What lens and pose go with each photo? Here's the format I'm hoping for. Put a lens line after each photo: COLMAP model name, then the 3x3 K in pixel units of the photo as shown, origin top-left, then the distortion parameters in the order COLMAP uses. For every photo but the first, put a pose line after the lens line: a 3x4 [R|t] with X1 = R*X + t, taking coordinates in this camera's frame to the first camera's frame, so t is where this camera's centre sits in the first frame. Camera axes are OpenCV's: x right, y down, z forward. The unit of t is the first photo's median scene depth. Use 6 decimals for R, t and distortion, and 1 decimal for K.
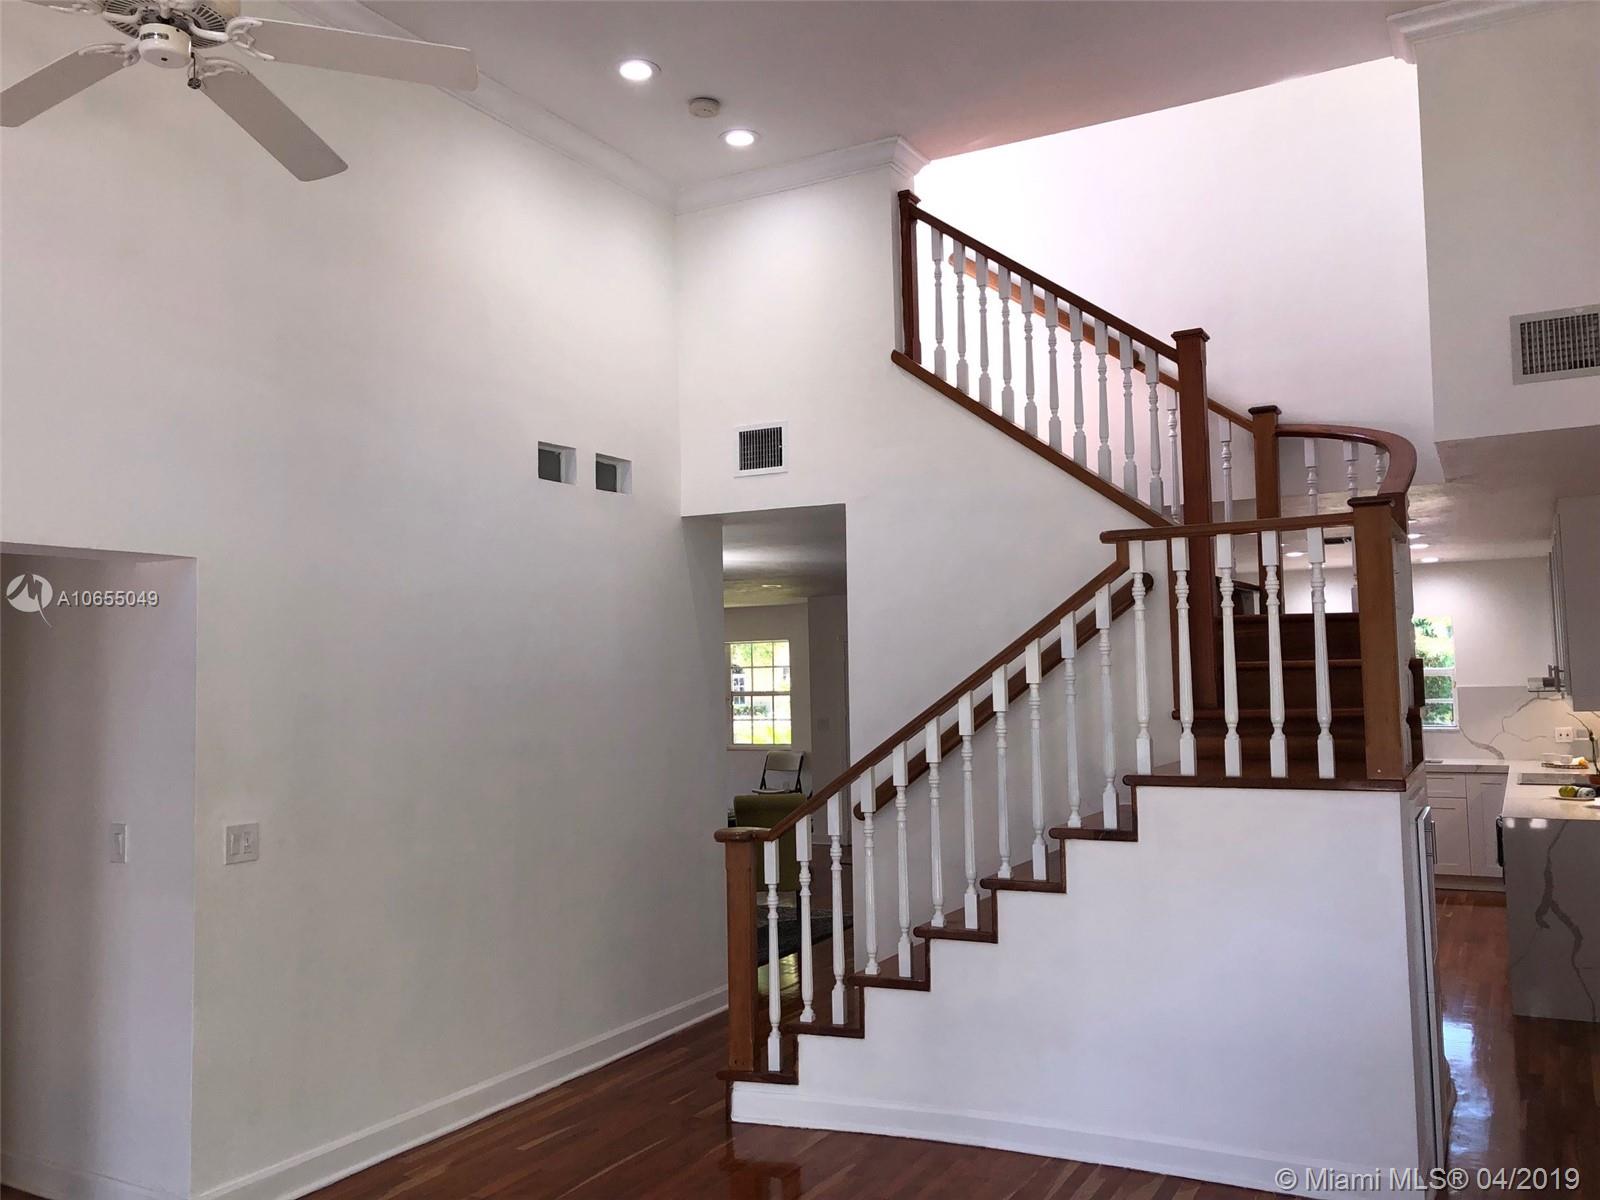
lens RADIAL K [[1324.8, 0, 792.9], [0, 1324.8, 587.0], [0, 0, 1]] dist [0.028646, -0.011282]
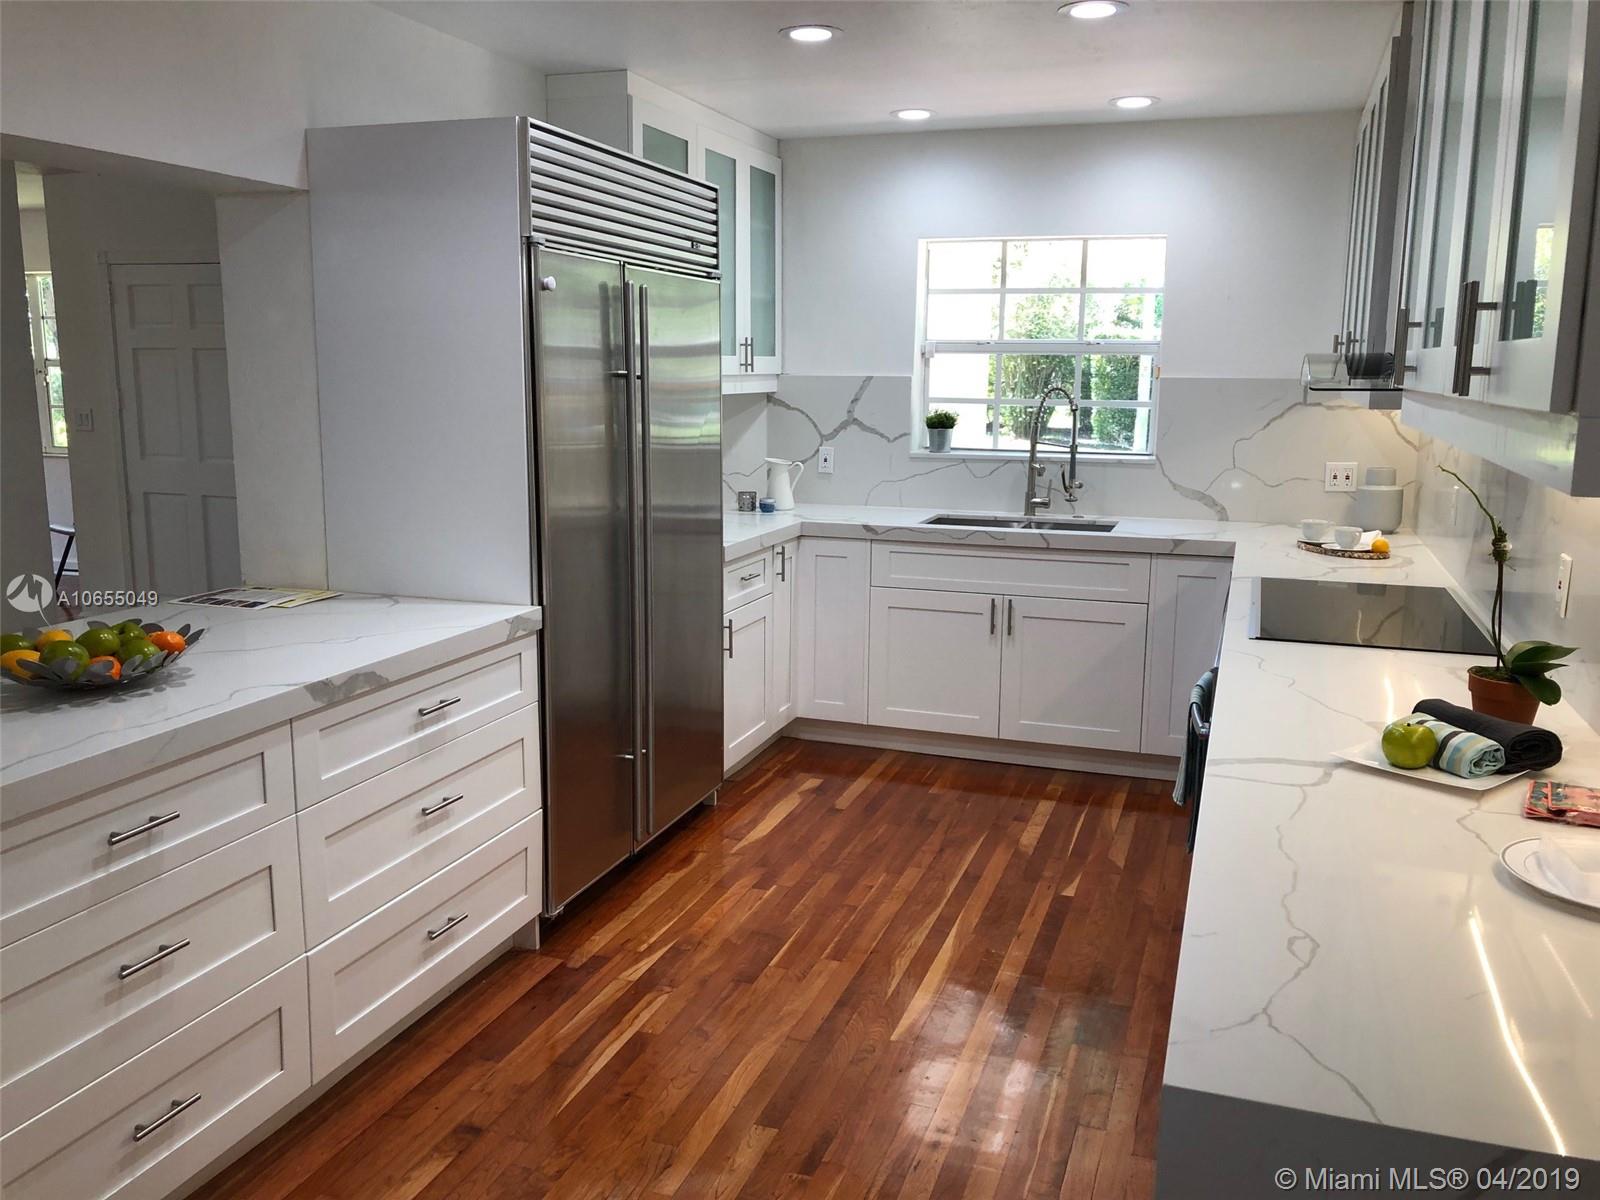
lens RADIAL K [[1313.5, 0, 799.4], [0, 1313.5, 601.6], [0, 0, 1]] dist [0.023407, -0.005424]
pose [[0.985403, -0.002777, 0.170217, 0.293647], [-0.038985, 0.969615, 0.241511, 0.044104], [-0.165715, -0.244622, 0.955353, 0.553832]]
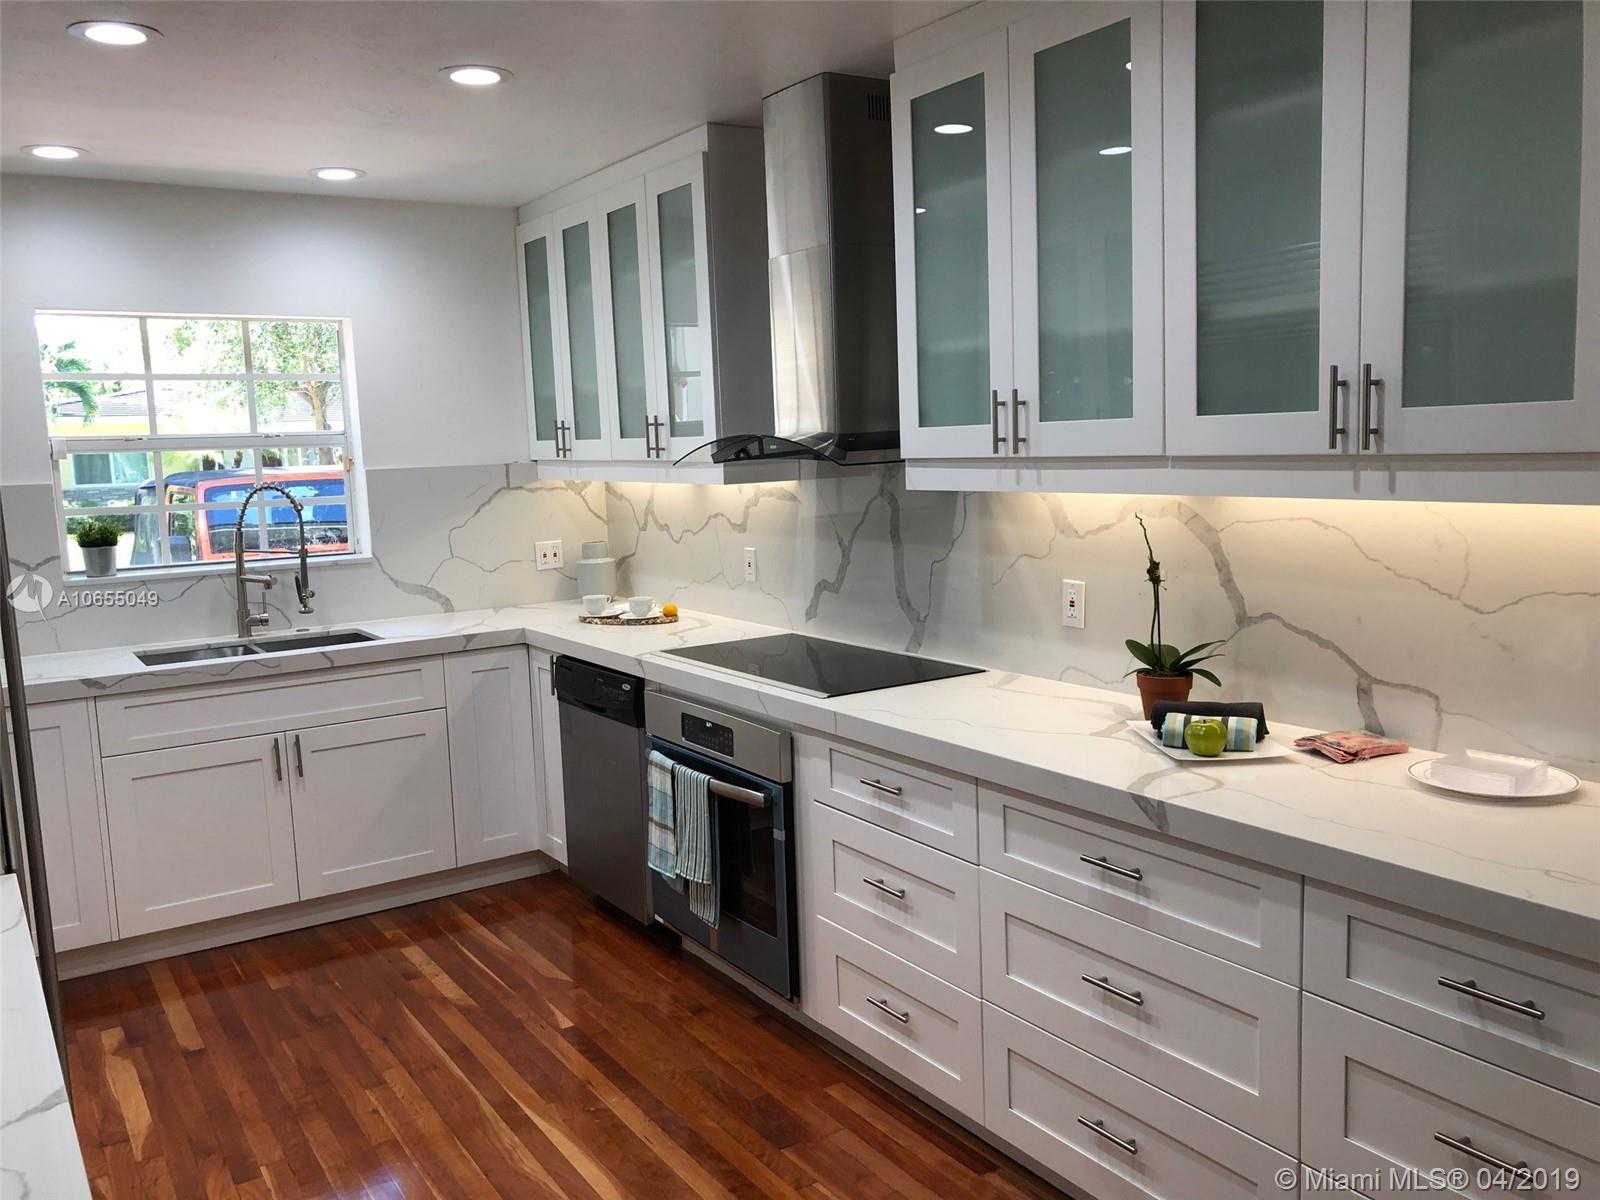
lens RADIAL K [[1313.5, 0, 799.4], [0, 1313.5, 601.6], [0, 0, 1]] dist [0.023407, -0.005424]
pose [[0.472110, -0.107577, 0.874951, 0.165170], [-0.035236, 0.989430, 0.140666, 0.053019], [-0.880835, -0.097239, 0.463330, 0.684113]]
